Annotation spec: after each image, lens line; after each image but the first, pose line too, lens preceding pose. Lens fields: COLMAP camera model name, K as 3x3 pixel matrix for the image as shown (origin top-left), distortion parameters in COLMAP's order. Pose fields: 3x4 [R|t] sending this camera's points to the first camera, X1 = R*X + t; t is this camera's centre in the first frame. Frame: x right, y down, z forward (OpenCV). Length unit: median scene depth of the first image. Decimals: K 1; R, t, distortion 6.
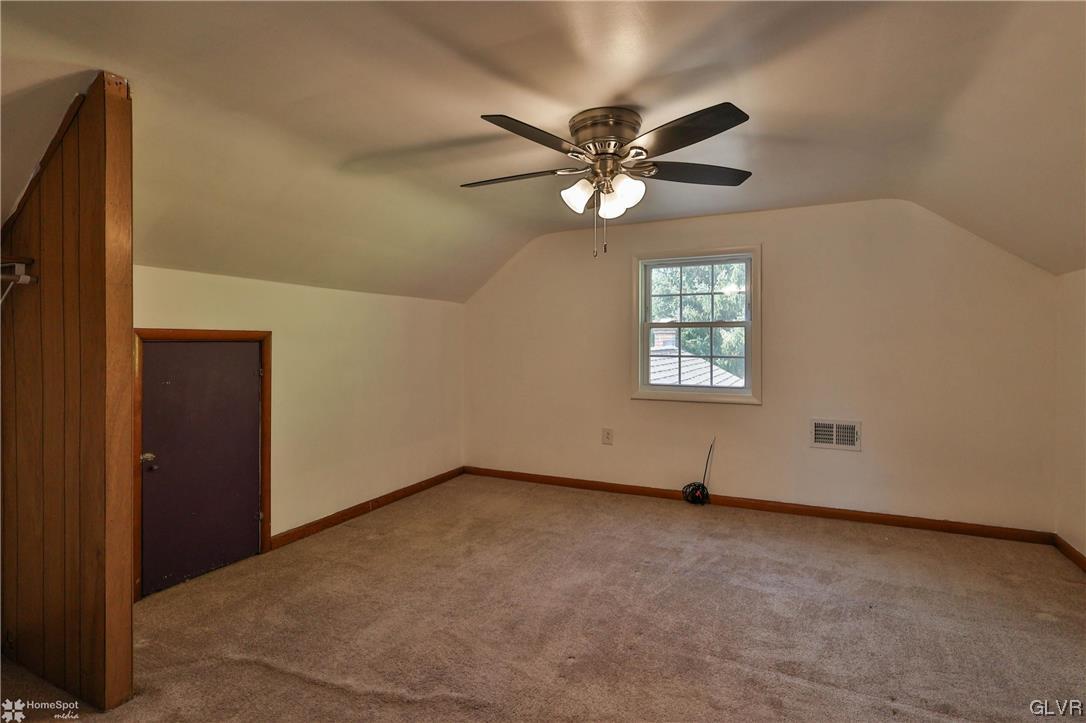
lens RADIAL K [[525.3, 0, 542.6], [0, 525.3, 389.4], [0, 0, 1]] dist [-0.000765, 0.001274]
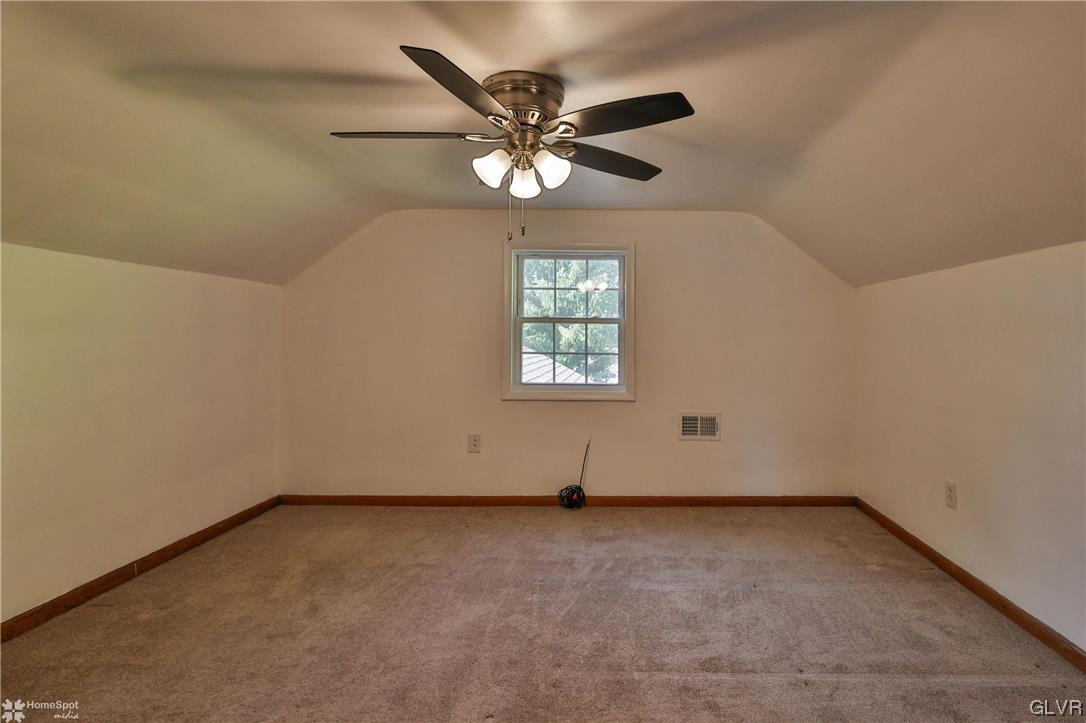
lens RADIAL K [[538.1, 0, 540.2], [0, 538.1, 364.5], [0, 0, 1]] dist [-0.001366, 0.001417]
pose [[0.898919, -0.010798, 0.437981, -0.208723], [0.028665, 0.999004, -0.034204, -0.011416], [-0.437176, 0.043301, 0.898333, 0.156399]]
